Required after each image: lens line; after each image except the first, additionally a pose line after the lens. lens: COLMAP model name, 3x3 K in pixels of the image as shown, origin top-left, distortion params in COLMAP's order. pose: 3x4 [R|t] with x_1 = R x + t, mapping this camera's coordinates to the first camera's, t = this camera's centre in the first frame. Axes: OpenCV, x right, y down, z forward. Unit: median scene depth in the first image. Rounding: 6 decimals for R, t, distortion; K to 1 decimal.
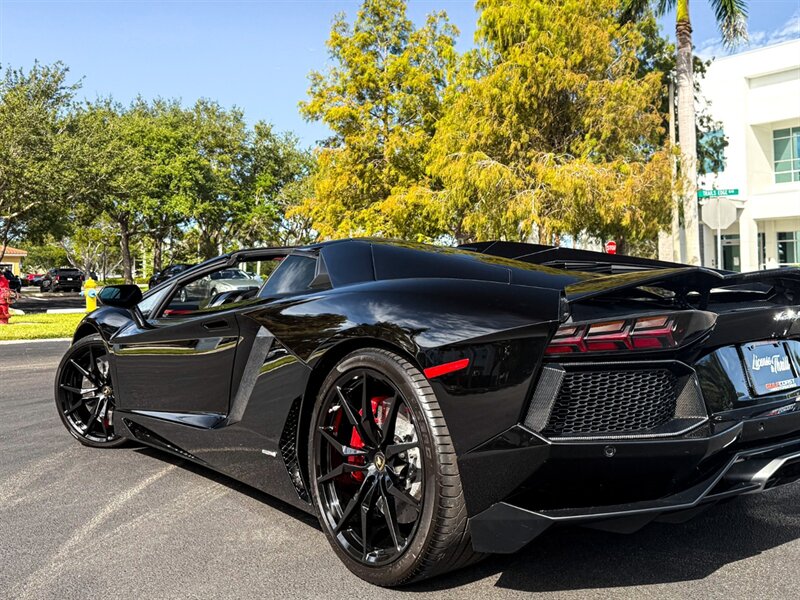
lens RADIAL K [[773.5, 0, 428.6], [0, 773.5, 247.2], [0, 0, 1]] dist [0.037818, 0.000000]
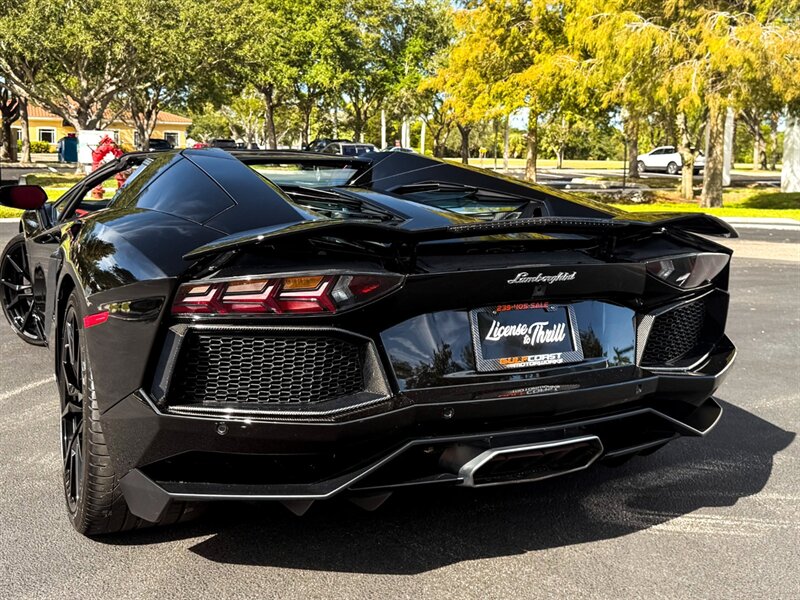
lens RADIAL K [[857.9, 0, 393.1], [0, 857.9, 244.2], [0, 0, 1]] dist [0.090417, 0.000000]
pose [[0.964660, 0.054690, -0.257760, 0.055551], [-0.017149, 0.989180, 0.145698, -0.007433], [0.262939, -0.136129, 0.955161, 0.012836]]
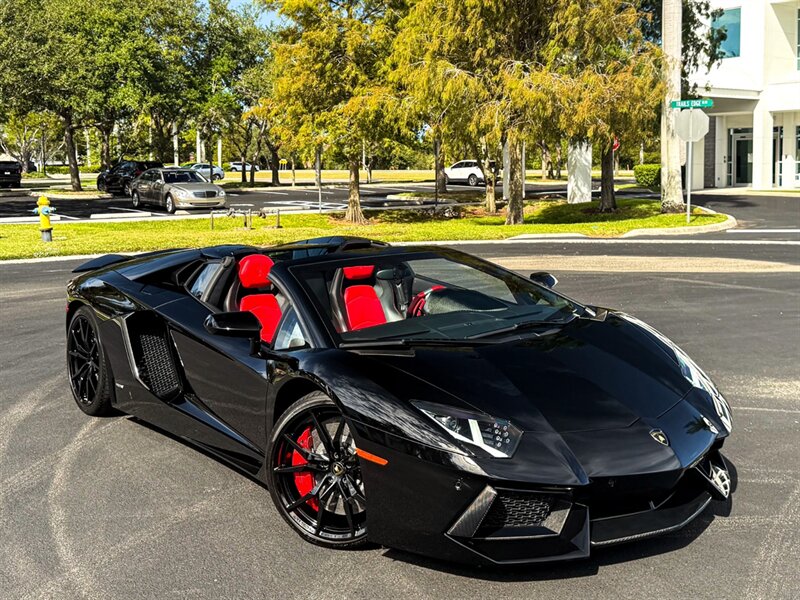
lens RADIAL K [[916.5, 0, 412.9], [0, 916.5, 220.0], [0, 0, 1]] dist [0.079955, 0.000000]
pose [[0.999939, 0.002587, -0.010719, 0.032067], [-0.001459, 0.994579, 0.103975, -0.033631], [0.010930, -0.103954, 0.994522, -0.111550]]
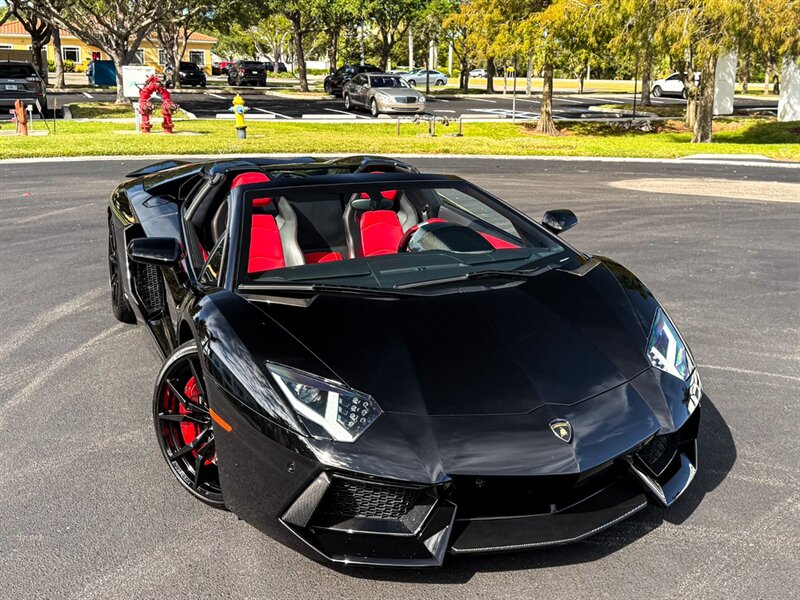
lens RADIAL K [[865.7, 0, 453.6], [0, 865.7, 235.4], [0, 0, 1]] dist [0.082932, 0.000000]
pose [[0.973373, 0.072626, -0.217417, 0.082264], [-0.021398, 0.973129, 0.229265, -0.034542], [0.228225, -0.218508, 0.948772, -0.070318]]
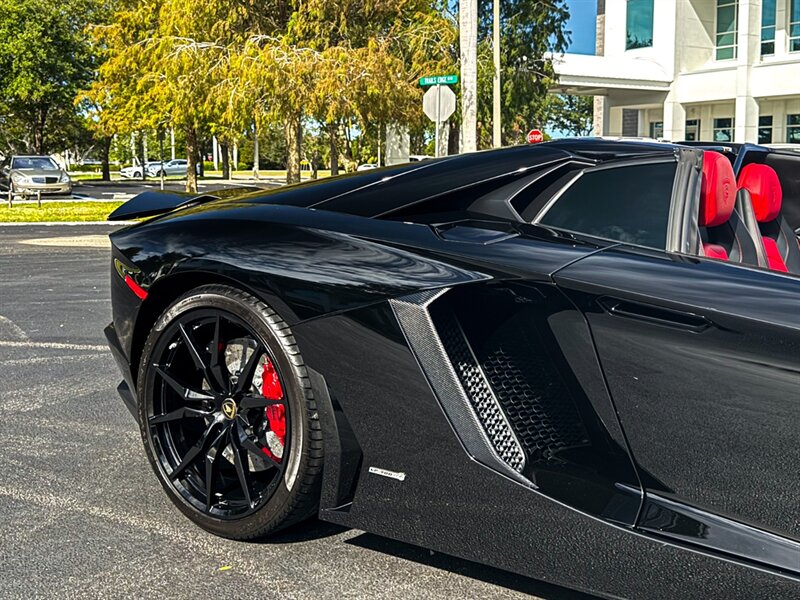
lens RADIAL K [[878.2, 0, 410.7], [0, 878.2, 248.0], [0, 0, 1]] dist [0.045438, 0.000000]
pose [[0.994401, 0.018256, -0.104085, 0.339881], [-0.004243, 0.991068, 0.133287, -0.010155], [0.105589, -0.132099, 0.985597, -0.019228]]
